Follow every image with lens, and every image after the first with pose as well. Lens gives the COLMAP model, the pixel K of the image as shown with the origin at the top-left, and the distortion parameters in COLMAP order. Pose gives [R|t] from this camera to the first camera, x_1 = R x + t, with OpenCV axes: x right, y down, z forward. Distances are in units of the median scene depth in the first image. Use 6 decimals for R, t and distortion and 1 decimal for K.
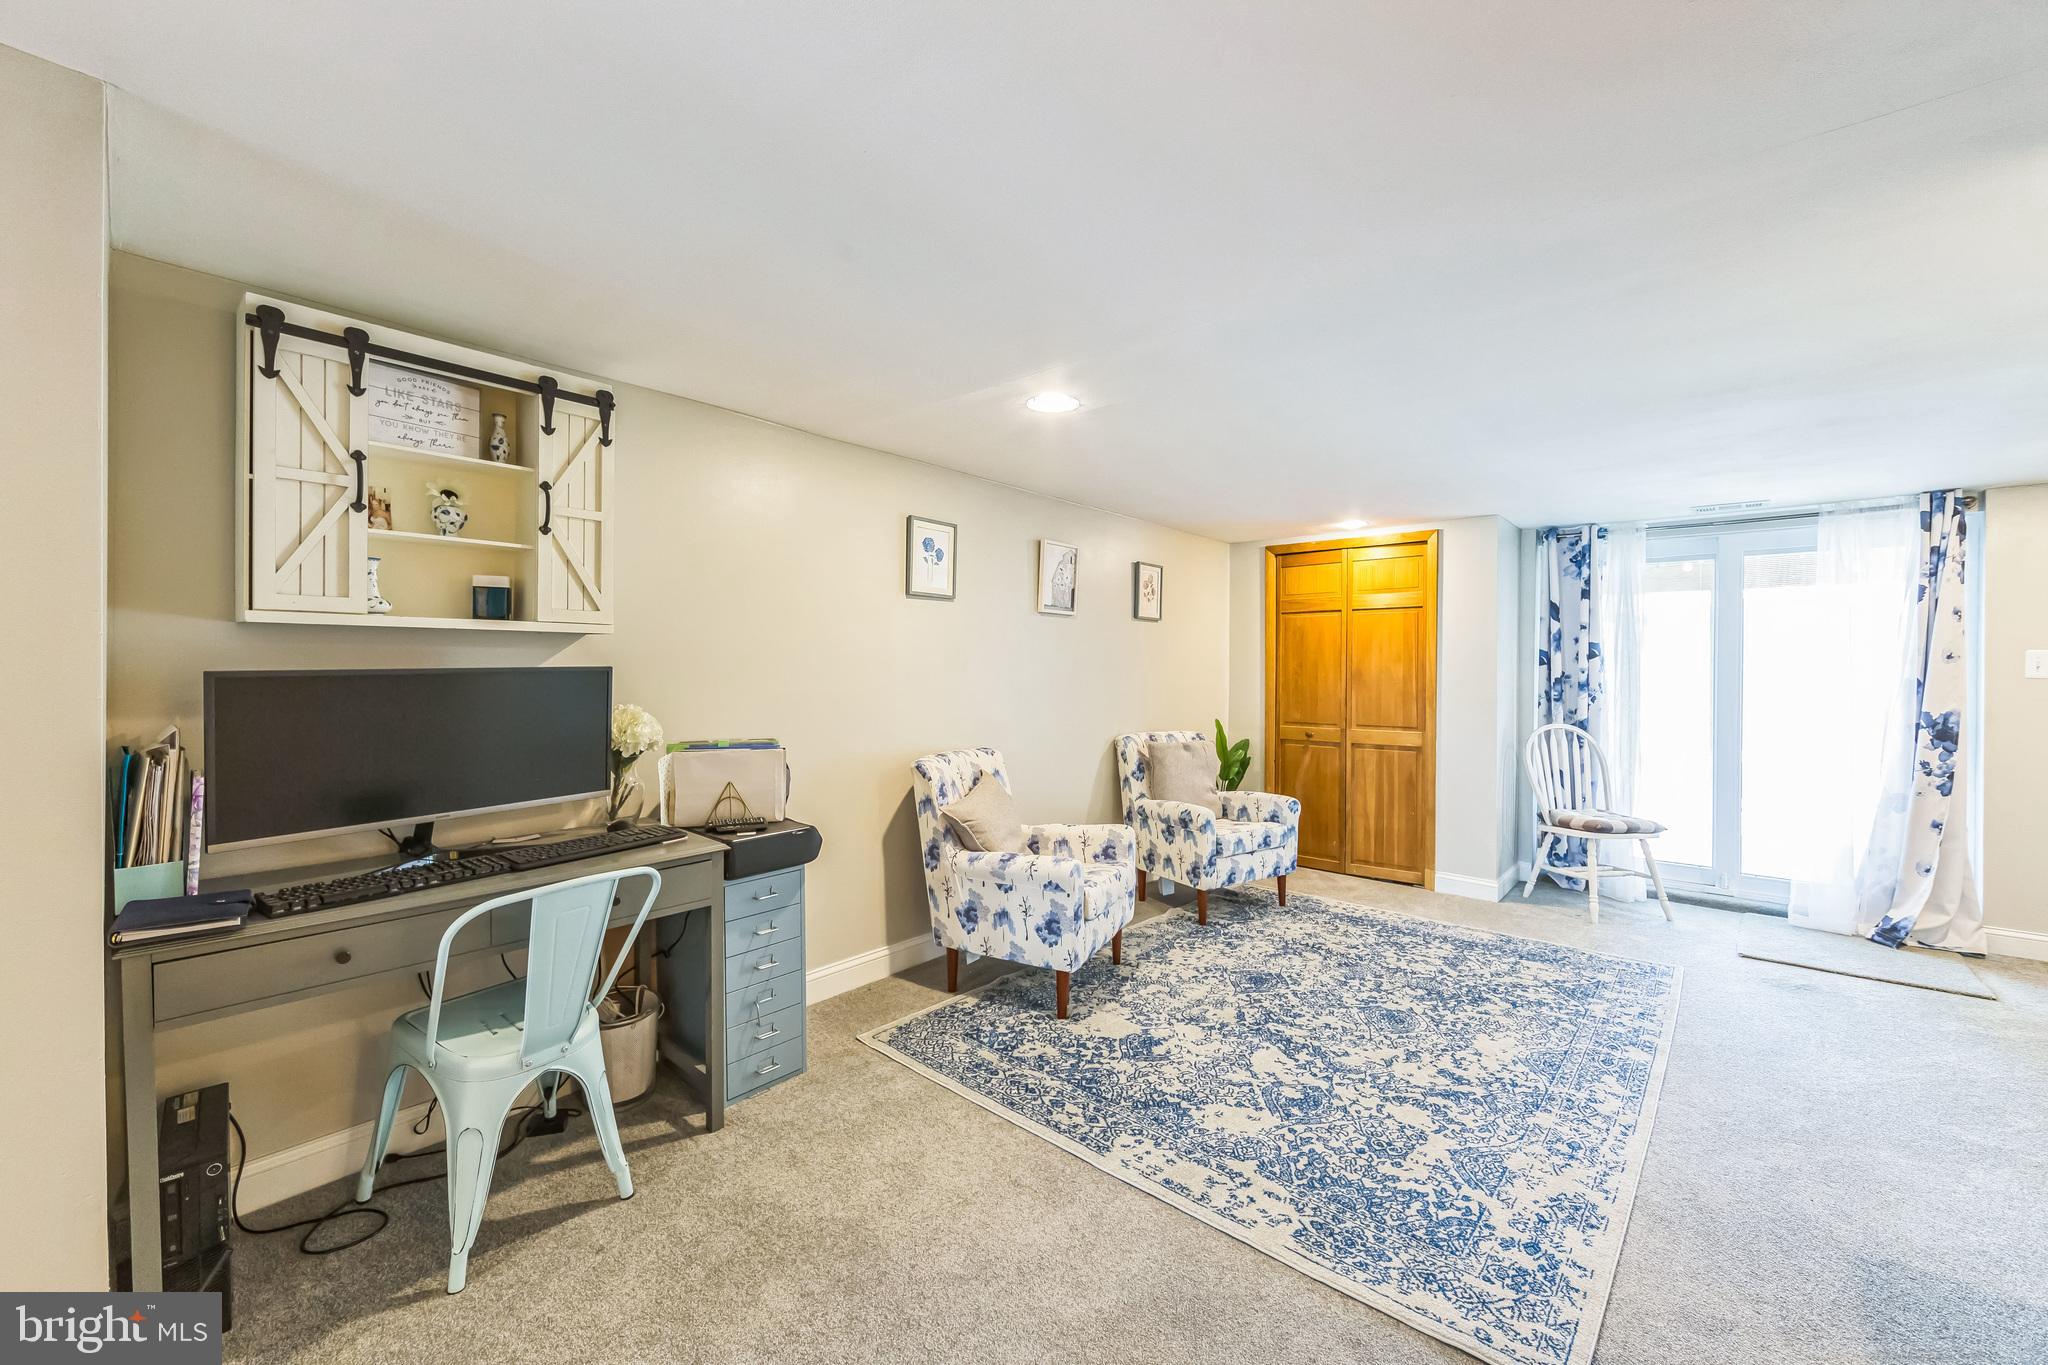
lens RADIAL K [[811.8, 0, 1023.3], [0, 811.8, 673.5], [0, 0, 1]] dist [0.000043, -0.000152]
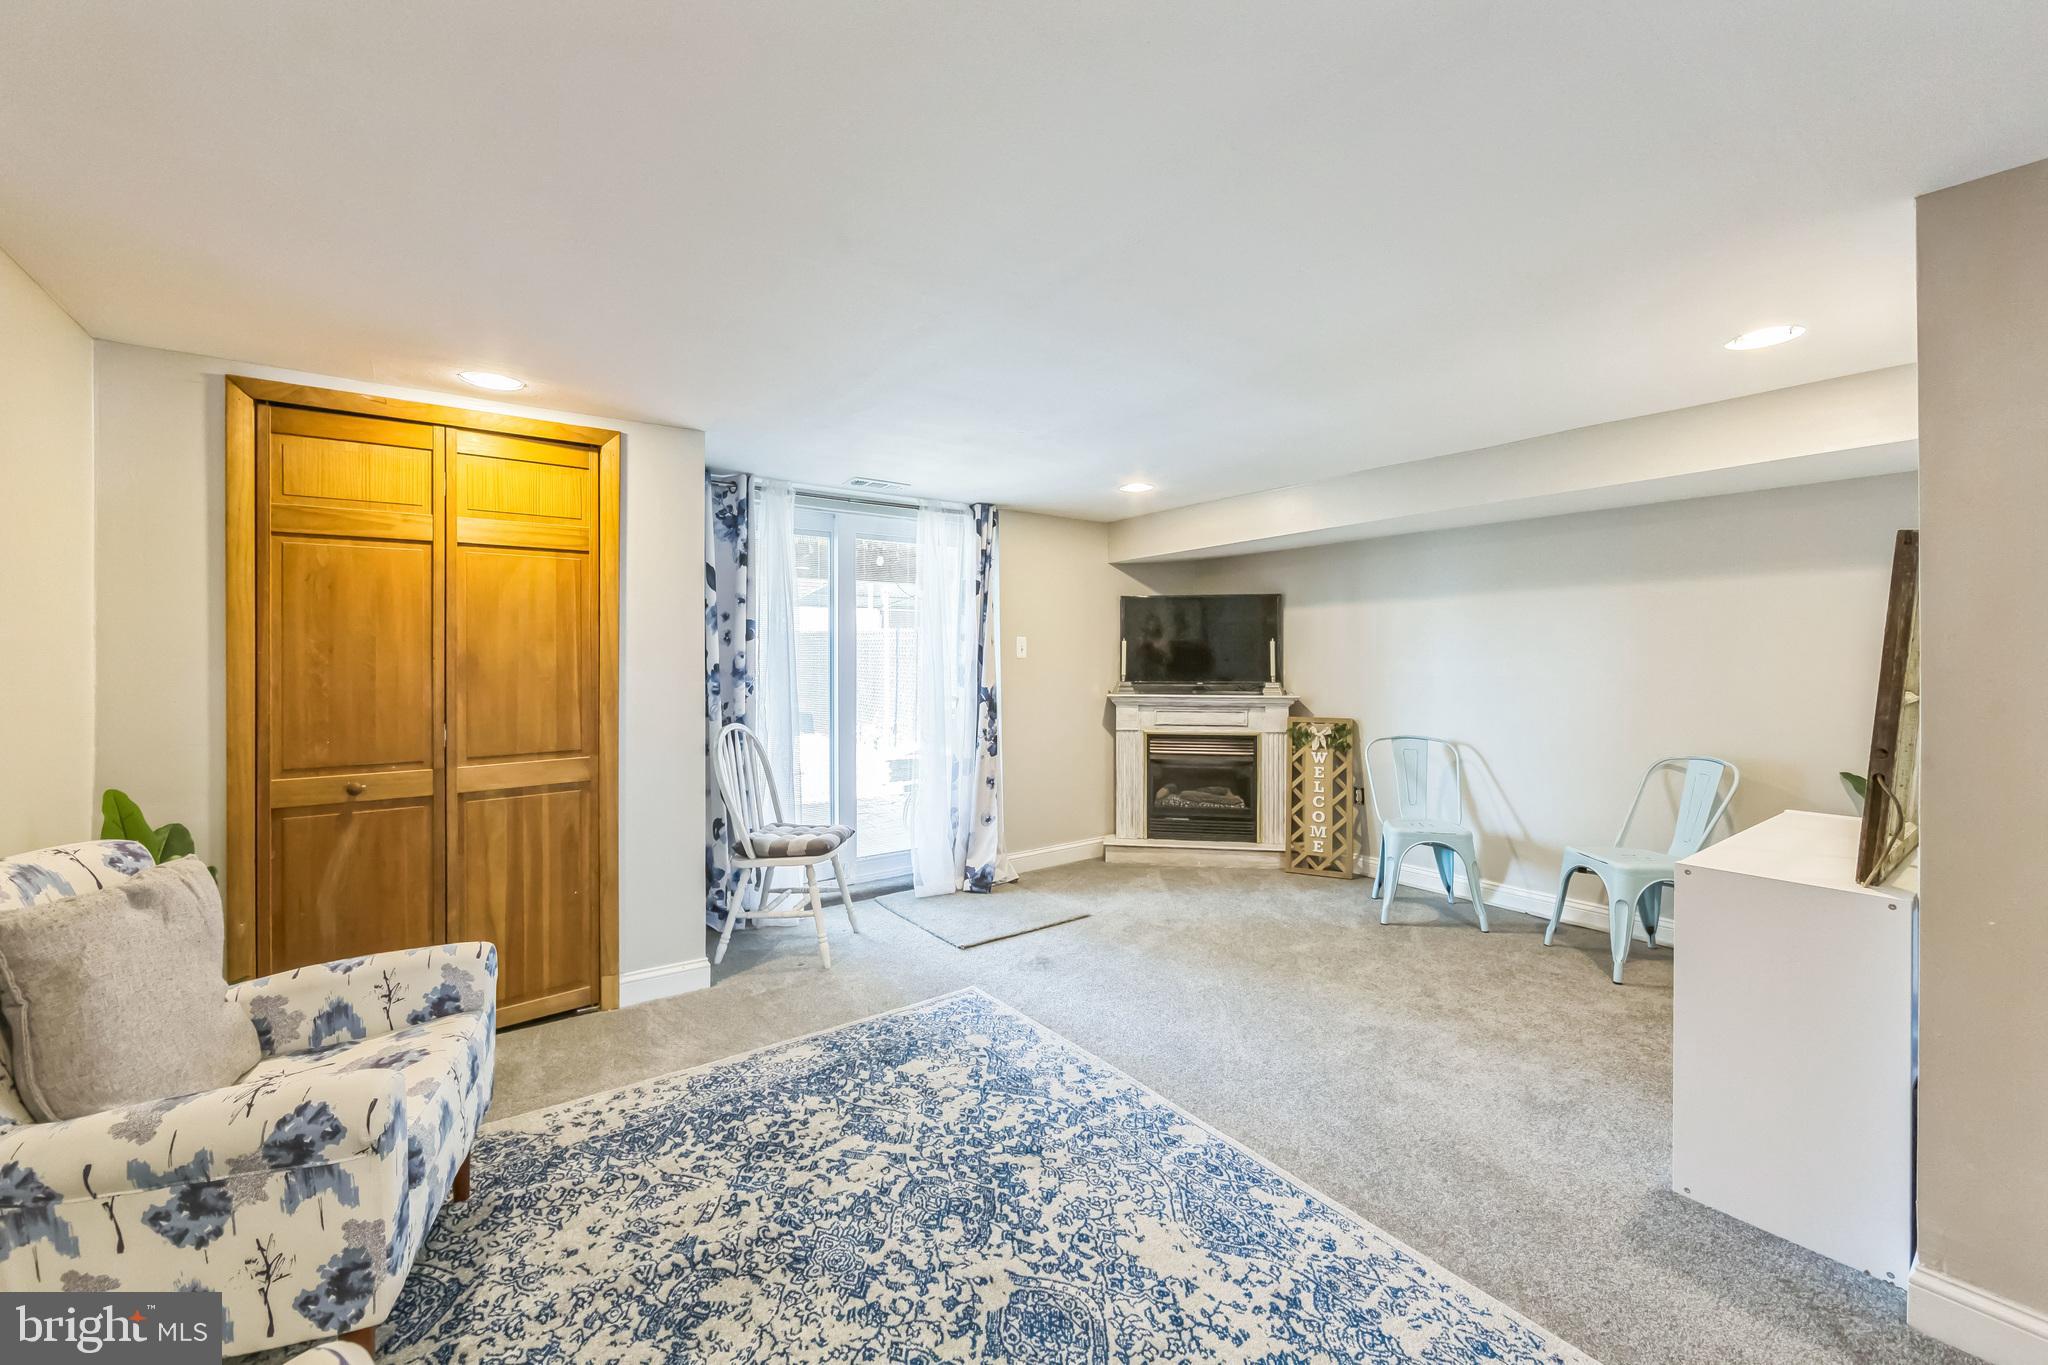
lens RADIAL K [[811.8, 0, 992.5], [0, 811.8, 651.4], [0, 0, 1]] dist [0.000043, -0.000152]
pose [[0.228472, -0.003018, 0.973546, -0.045167], [0.008628, 0.999962, 0.001075, -0.006334], [-0.973512, 0.008154, 0.228489, 0.692681]]
